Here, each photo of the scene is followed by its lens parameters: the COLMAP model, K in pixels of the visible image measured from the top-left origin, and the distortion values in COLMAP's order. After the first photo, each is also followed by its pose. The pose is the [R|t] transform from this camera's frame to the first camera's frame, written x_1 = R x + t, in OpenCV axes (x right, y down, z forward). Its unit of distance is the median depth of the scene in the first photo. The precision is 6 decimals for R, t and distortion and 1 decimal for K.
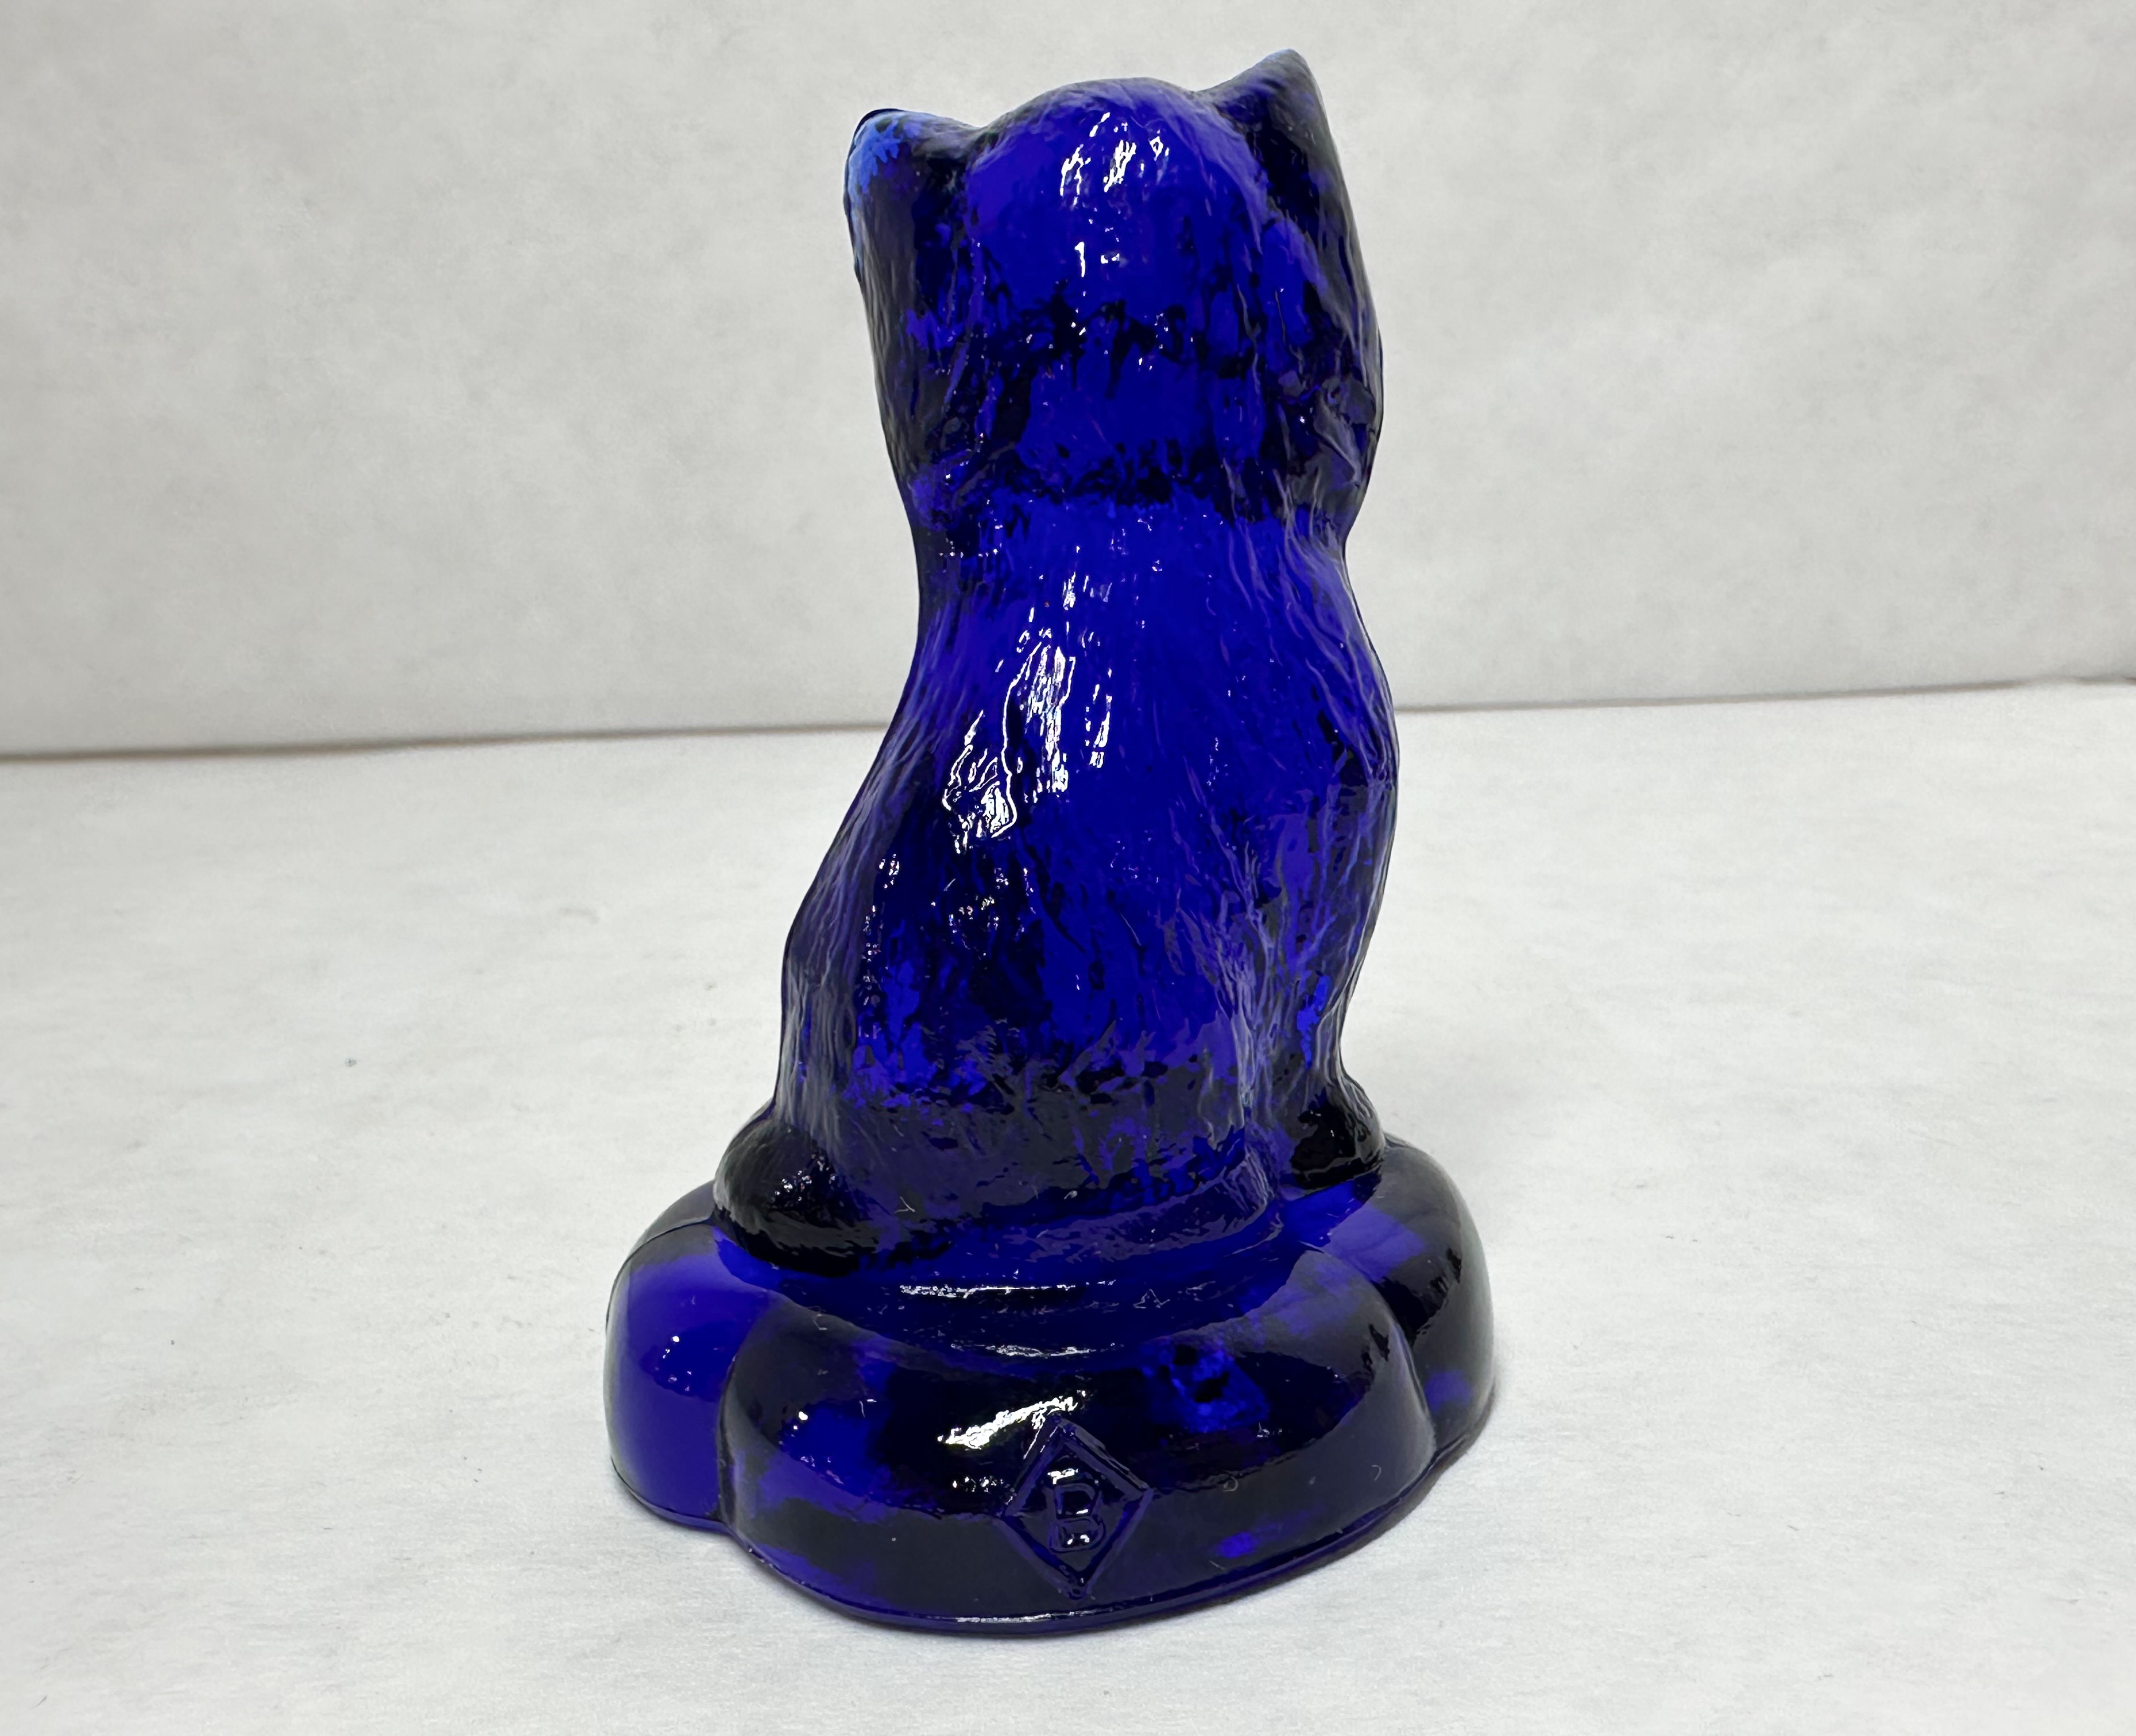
lens RADIAL K [[2159.4, 0, 1063.5], [0, 2159.4, 1042.3], [0, 0, 1]] dist [-0.009760, -0.011130]
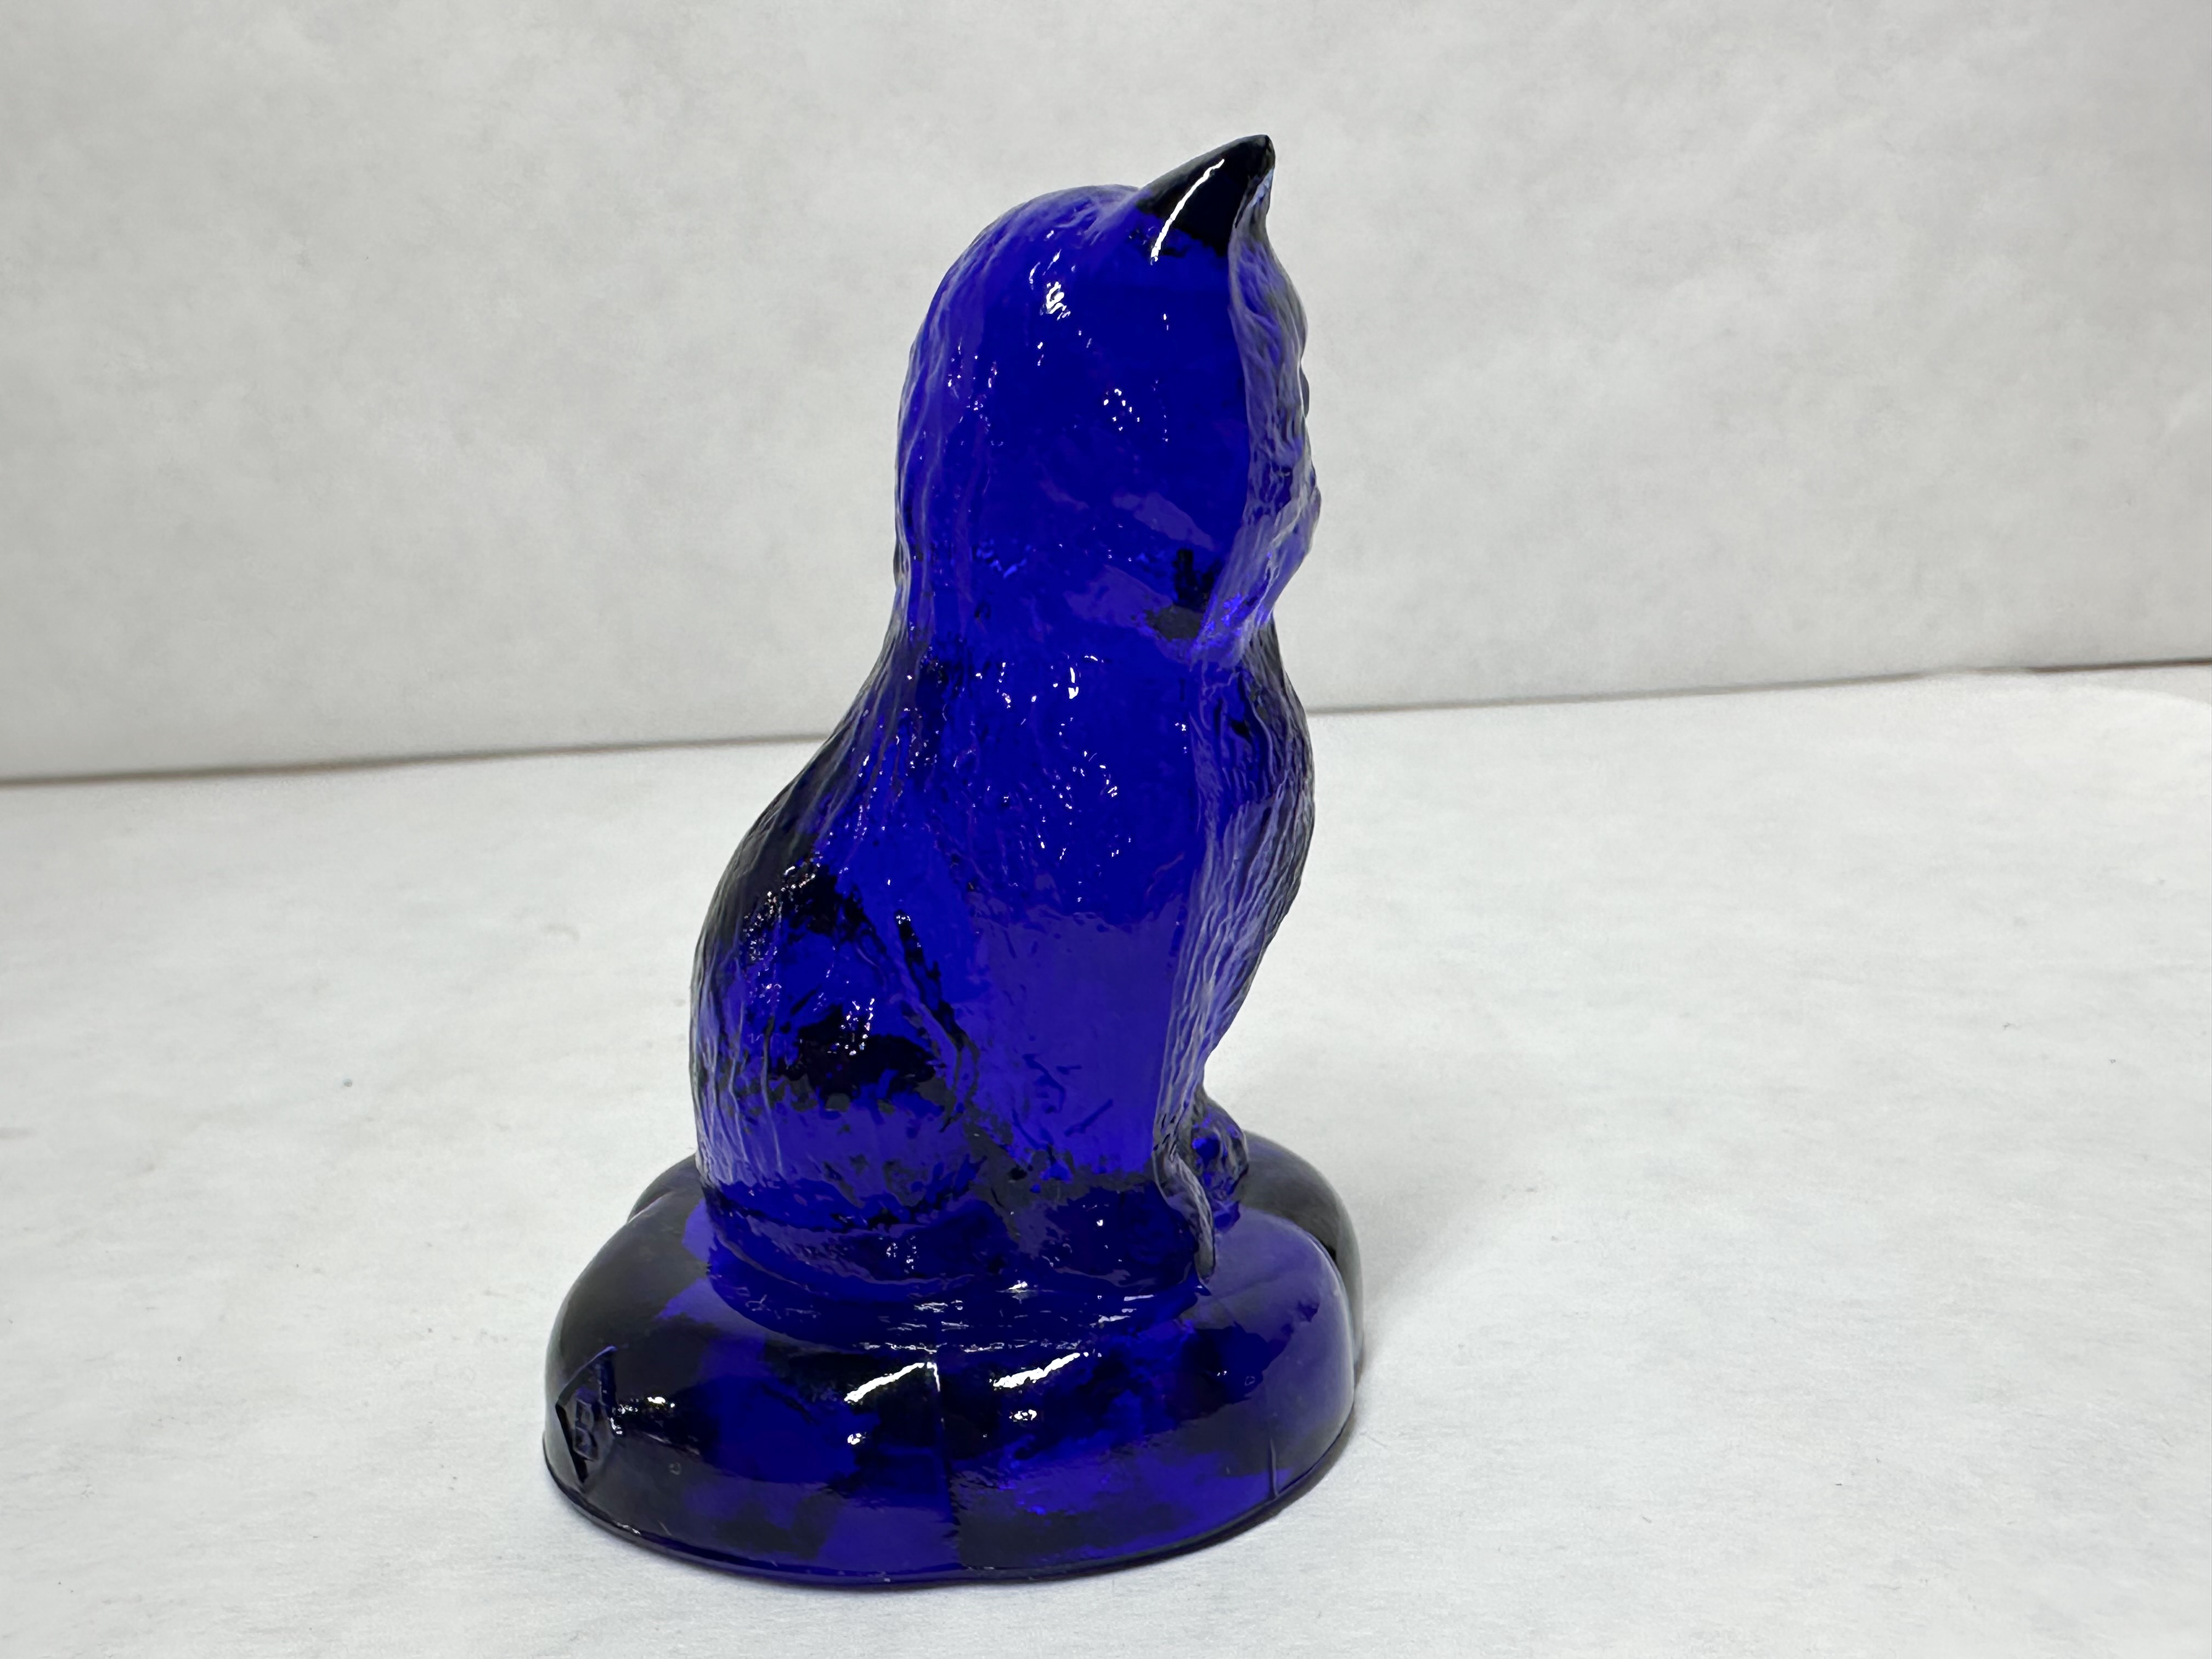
lens RADIAL K [[2069.4, 0, 1014.5], [0, 2069.4, 987.4], [0, 0, 1]] dist [-0.014299, 0.004436]
pose [[0.999656, -0.019032, -0.018062, 0.039737], [0.018901, 0.999794, -0.007413, -0.040437], [0.018200, 0.007069, 0.999809, -0.050834]]
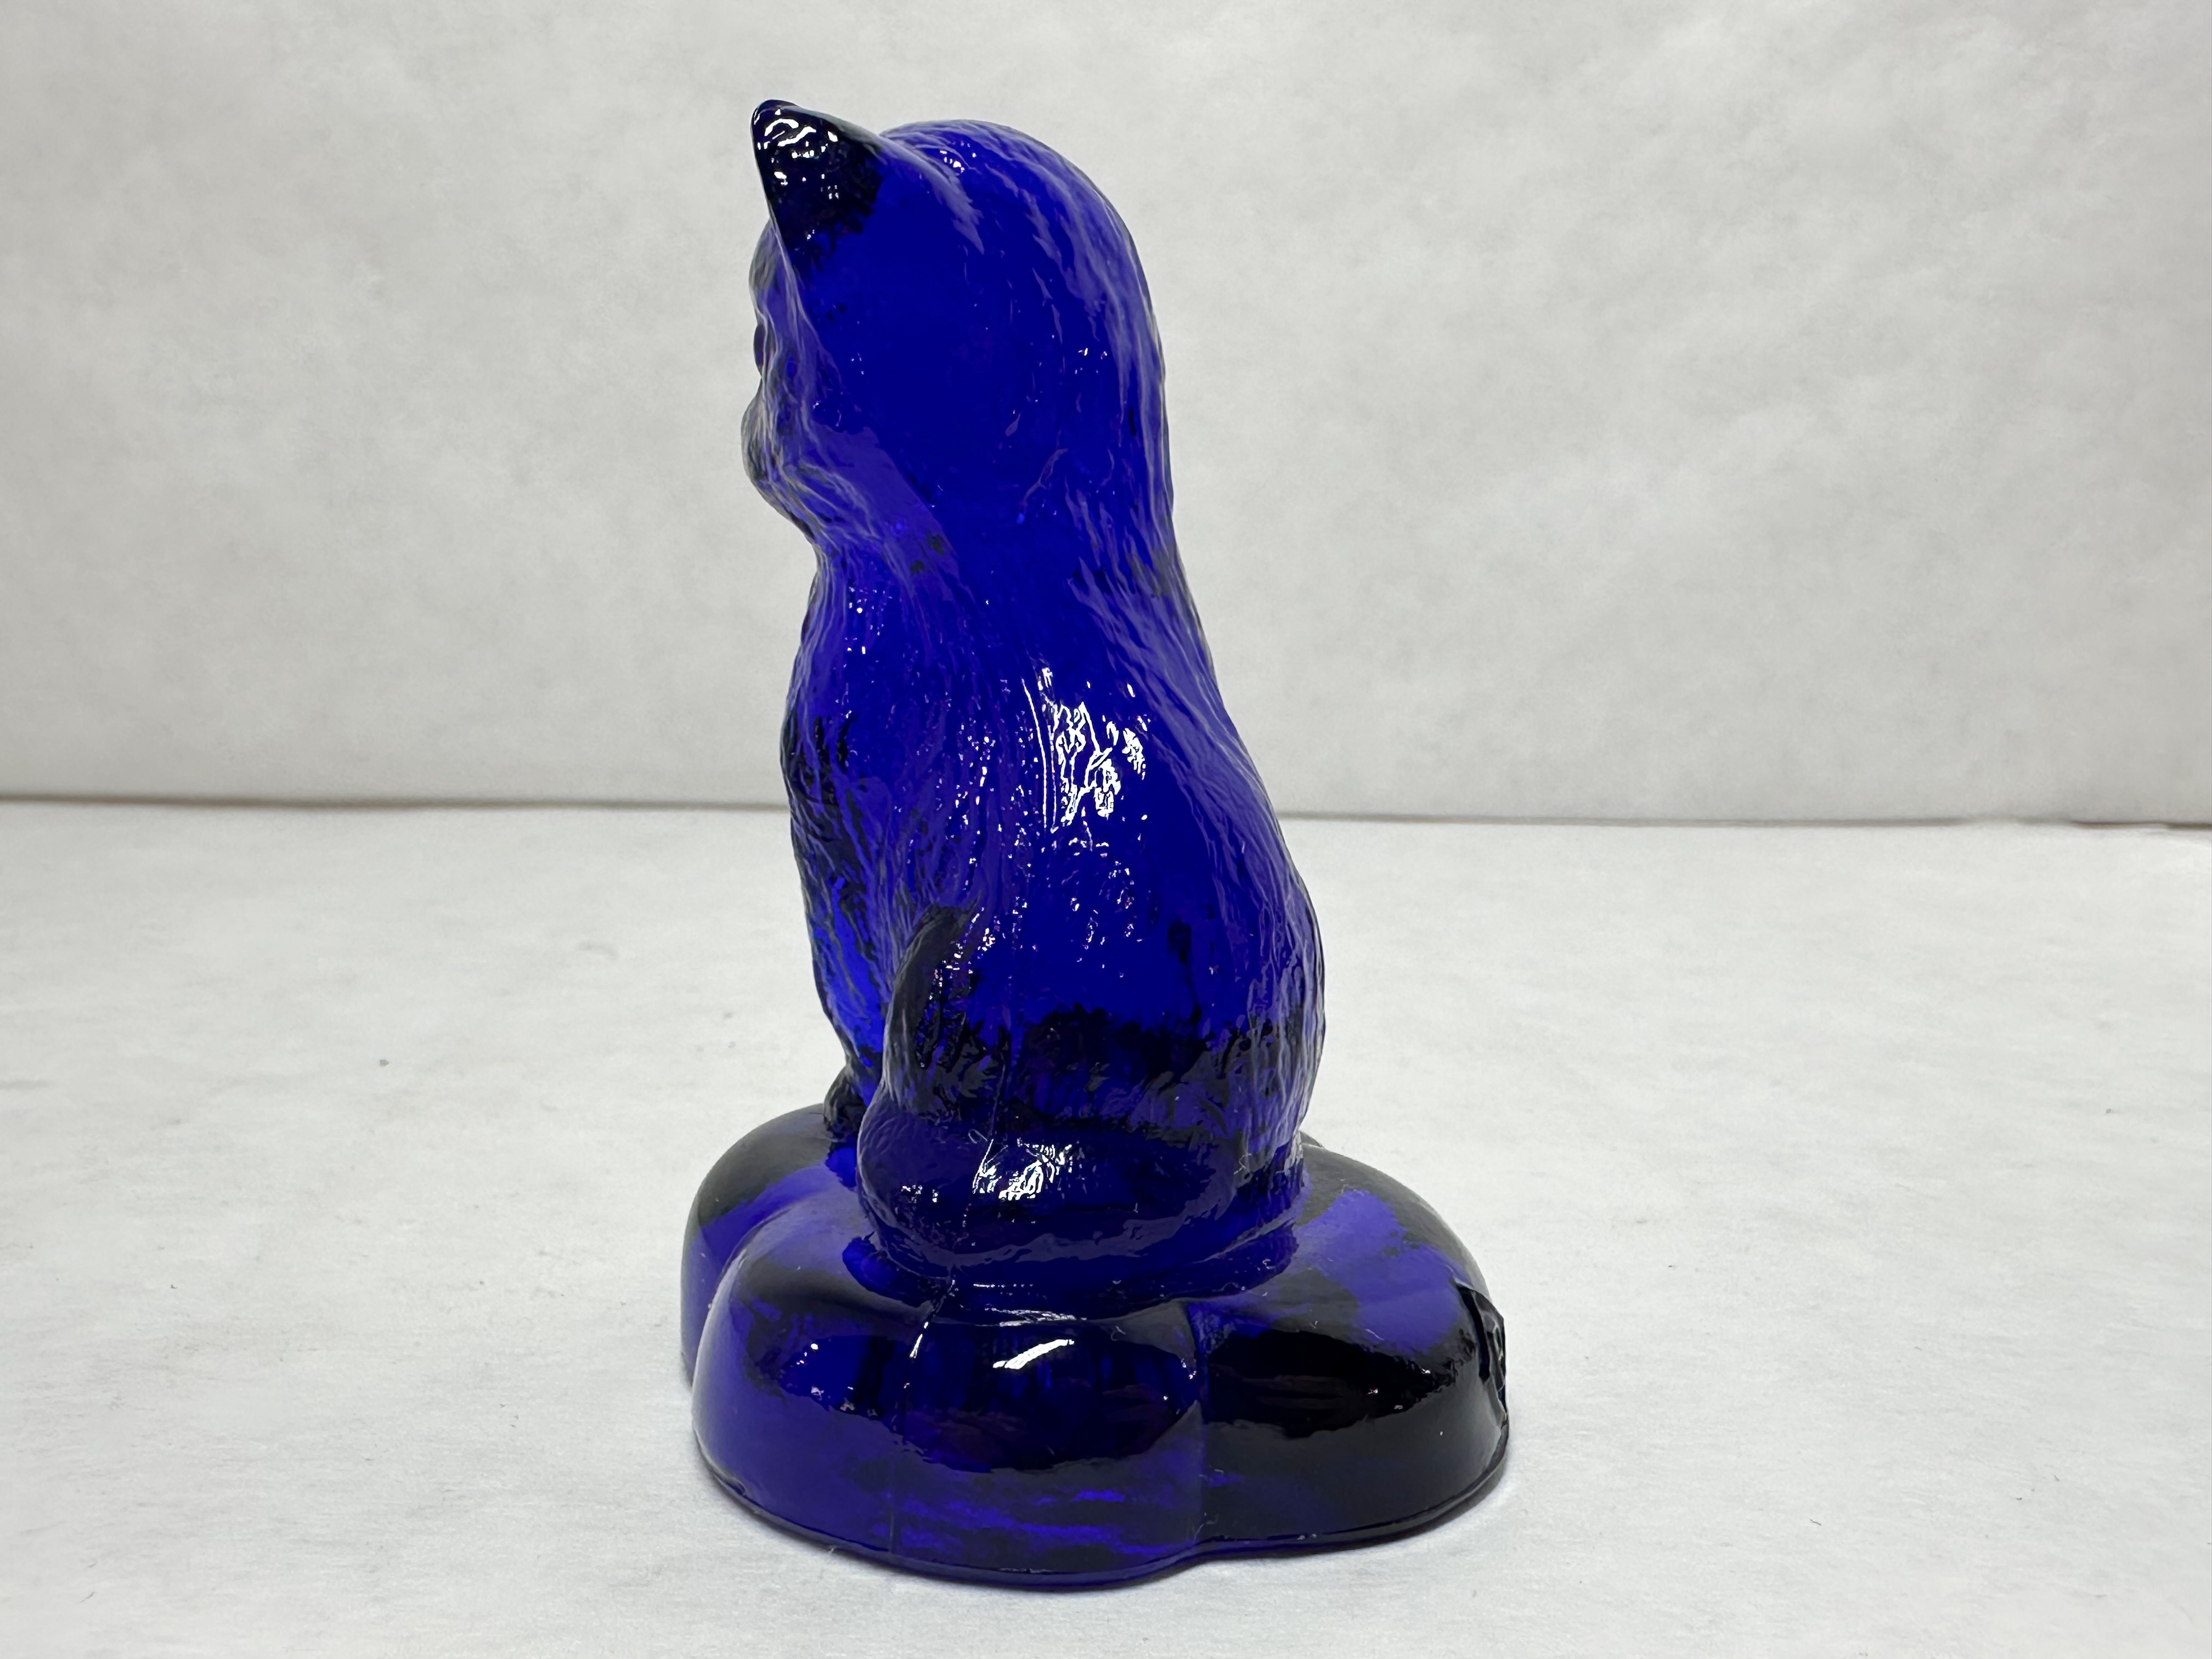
lens RADIAL K [[2069.4, 0, 1014.5], [0, 2069.4, 987.4], [0, 0, 1]] dist [-0.014299, 0.004436]
pose [[0.998748, 0.050019, 0.000970, -0.049239], [-0.049746, 0.994995, -0.086656, 0.072636], [-0.005300, 0.086499, 0.996238, 0.010244]]
